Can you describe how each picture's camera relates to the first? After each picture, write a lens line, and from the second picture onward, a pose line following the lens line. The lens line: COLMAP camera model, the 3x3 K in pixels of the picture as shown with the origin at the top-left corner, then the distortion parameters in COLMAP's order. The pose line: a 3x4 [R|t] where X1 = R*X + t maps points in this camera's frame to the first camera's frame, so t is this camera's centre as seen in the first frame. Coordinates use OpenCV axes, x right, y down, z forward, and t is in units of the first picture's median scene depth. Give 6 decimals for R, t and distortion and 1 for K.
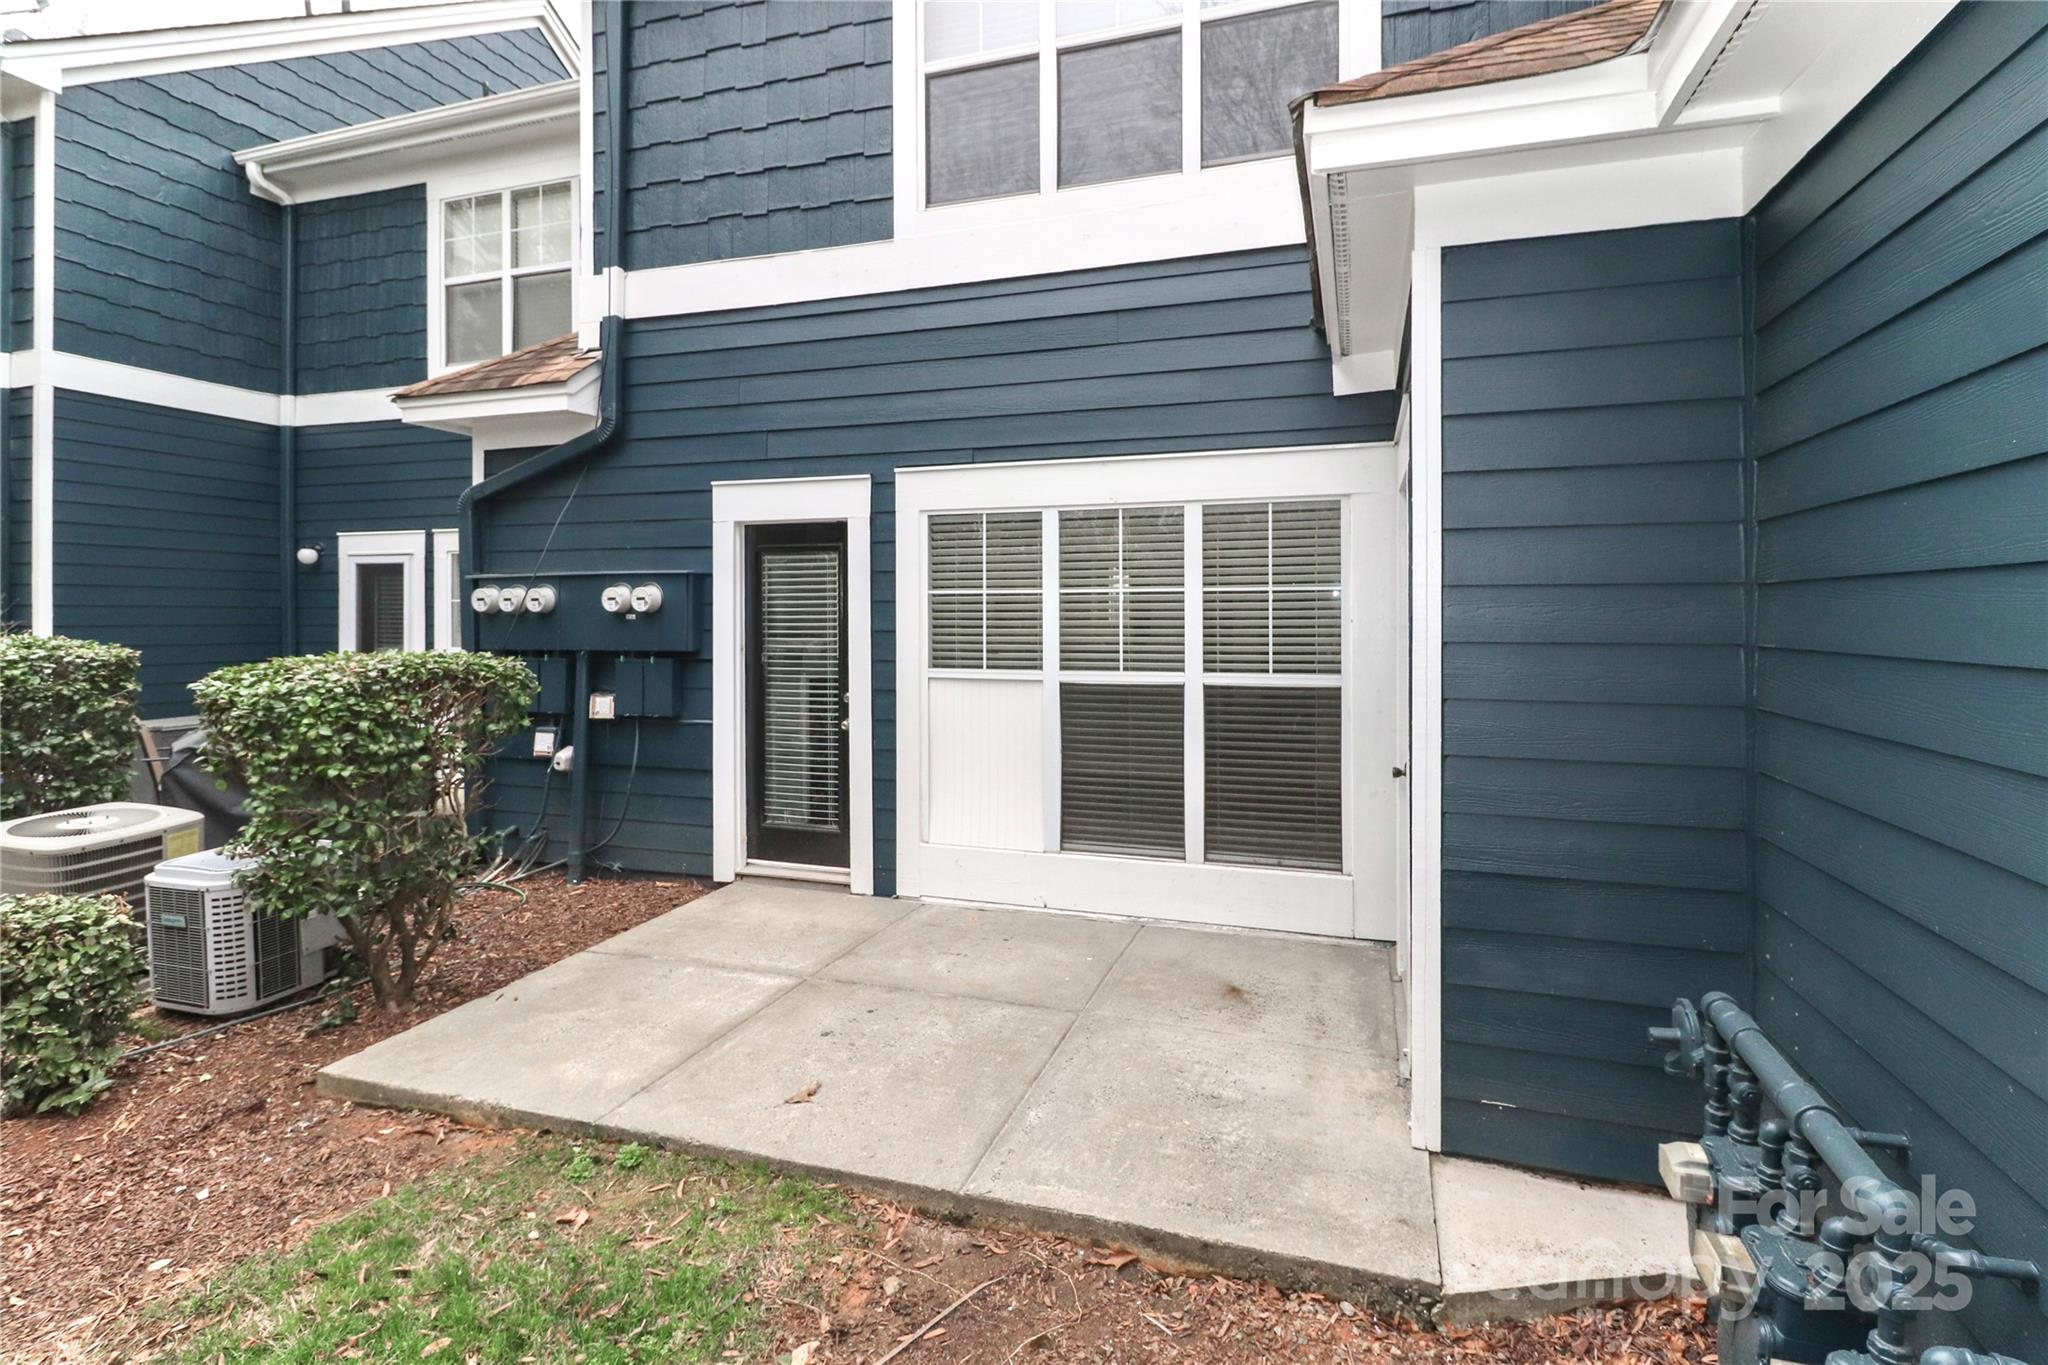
lens RADIAL K [[997.0, 0, 1025.5], [0, 997.0, 595.0], [0, 0, 1]] dist [0.004269, -0.000038]
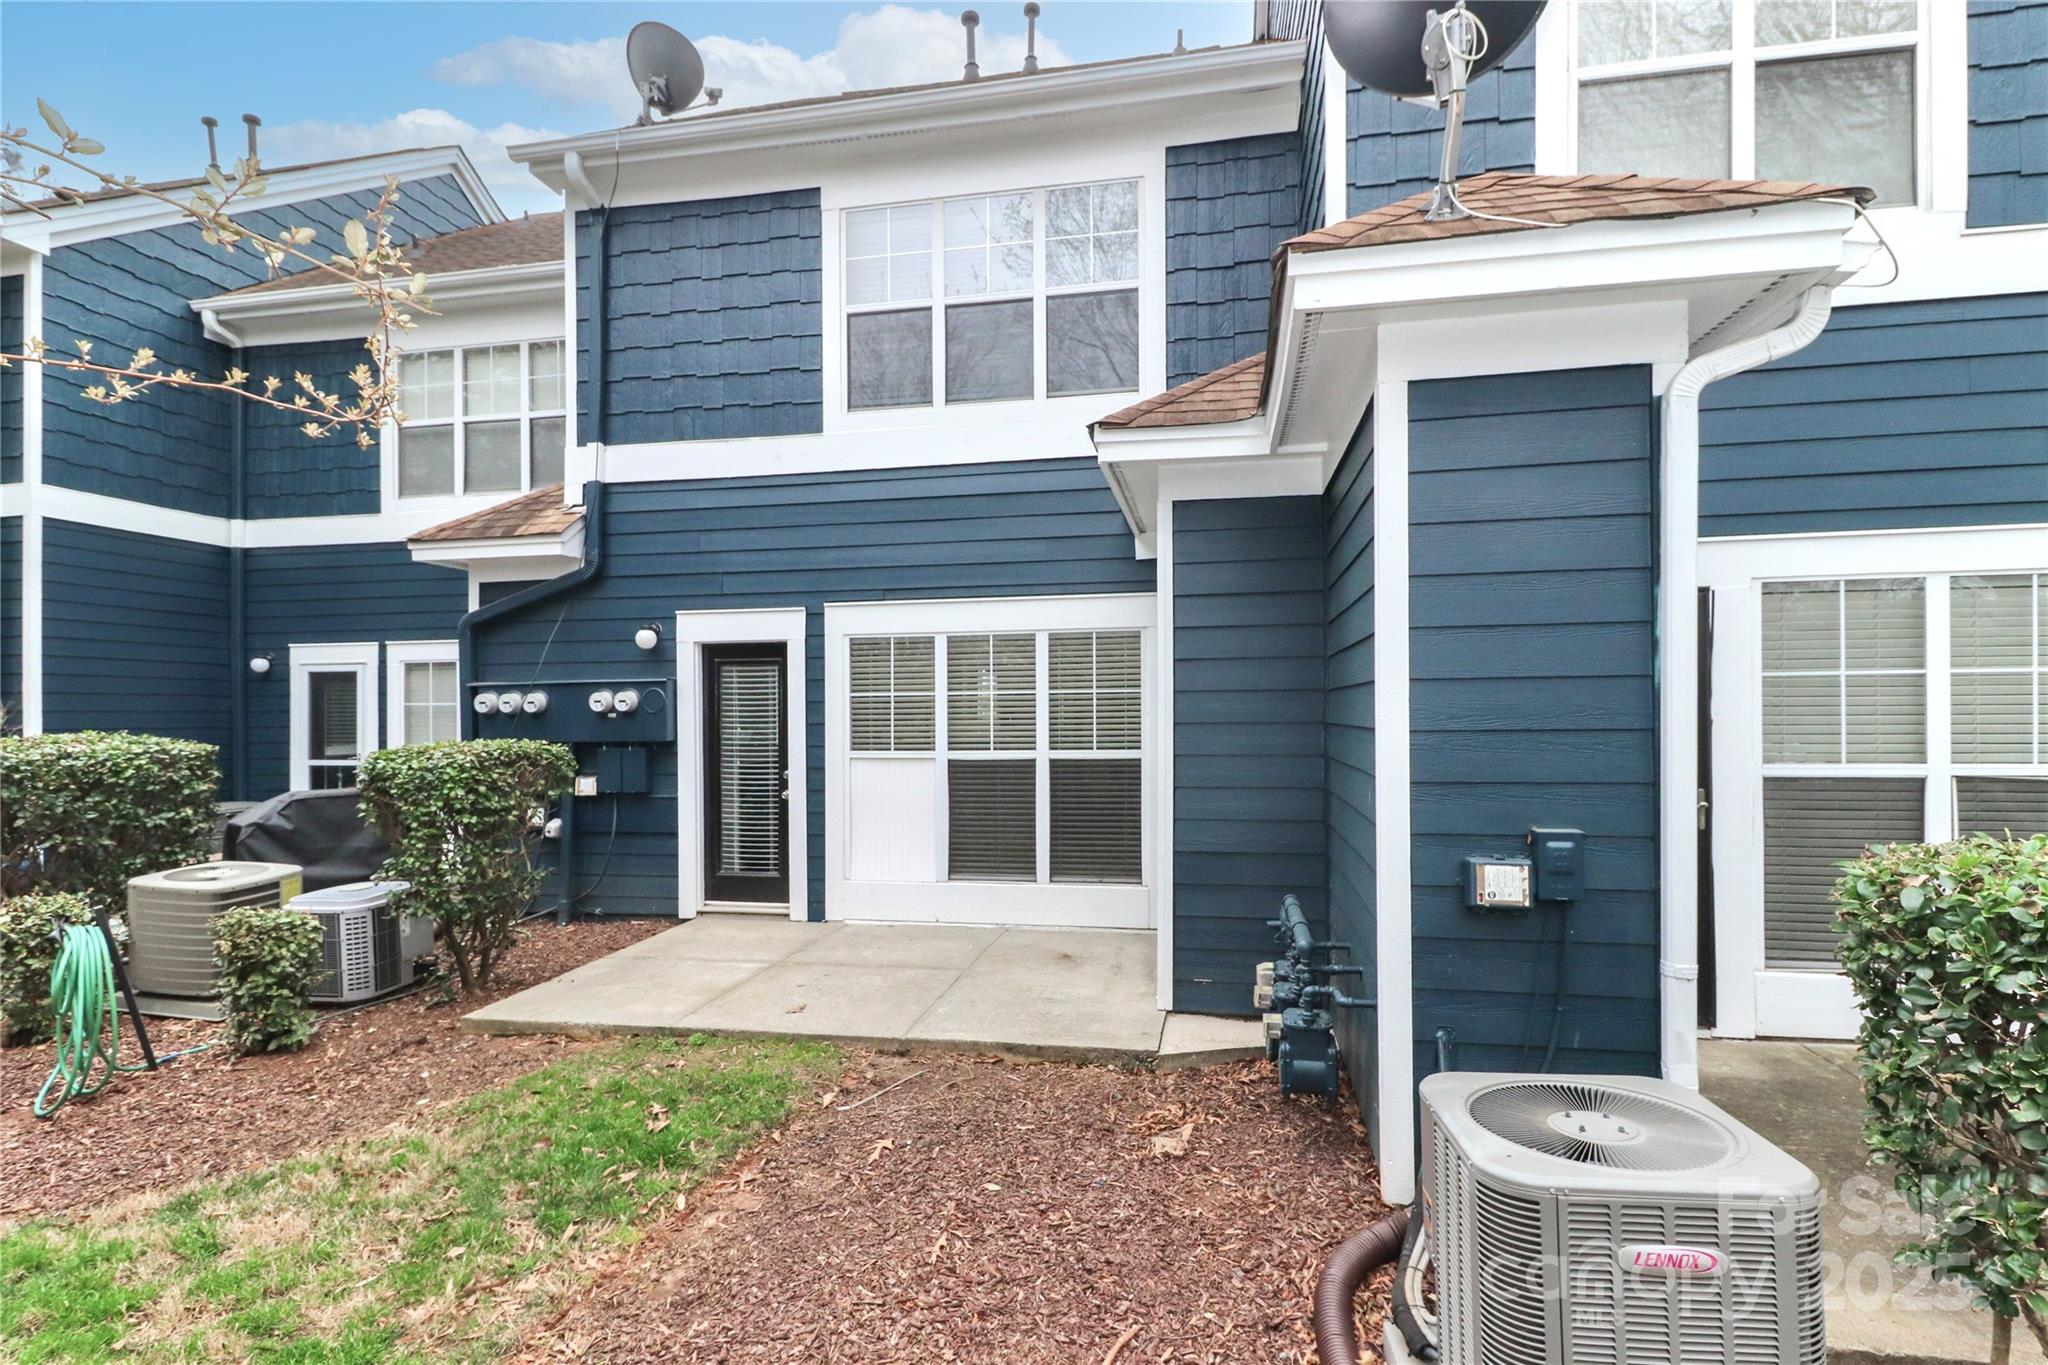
lens RADIAL K [[1027.3, 0, 1024.0], [0, 1027.3, 682.5], [0, 0, 1]] dist [0.002392, -0.000159]
pose [[0.991765, -0.005539, 0.127950, -0.041678], [0.006798, 0.999933, -0.009408, -0.004909], [-0.127889, 0.010200, 0.991736, -0.423012]]
